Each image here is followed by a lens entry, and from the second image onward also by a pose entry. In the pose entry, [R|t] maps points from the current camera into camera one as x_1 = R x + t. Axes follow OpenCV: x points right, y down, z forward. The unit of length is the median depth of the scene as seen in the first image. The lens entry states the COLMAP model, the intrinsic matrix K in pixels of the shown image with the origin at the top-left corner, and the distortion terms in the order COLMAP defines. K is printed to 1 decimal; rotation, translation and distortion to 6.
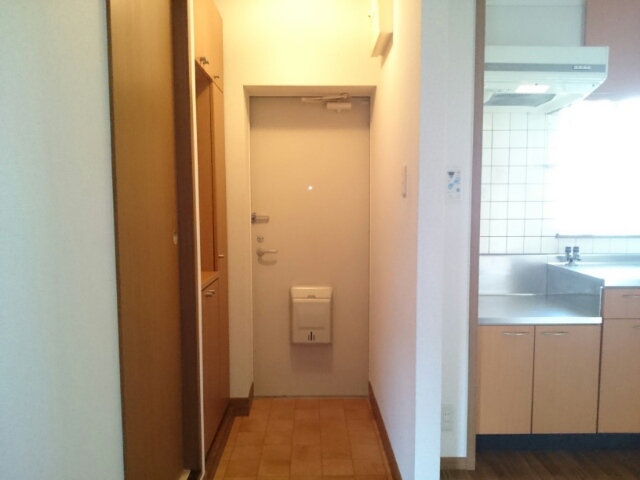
lens RADIAL K [[531.2, 0, 320.0], [0, 531.2, 240.0], [0, 0, 1]] dist [-0.010182, -0.008318]
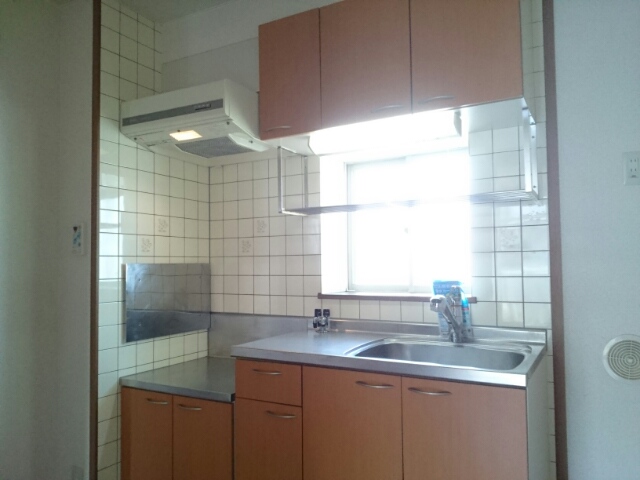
lens RADIAL K [[501.5, 0, 320.0], [0, 501.5, 240.0], [0, 0, 1]] dist [-0.005303, -0.007209]
pose [[0.863893, -0.034707, -0.502478, 1.069048], [-0.026560, 0.993096, -0.114258, -0.006036], [0.502975, 0.112053, 0.857007, 0.393711]]
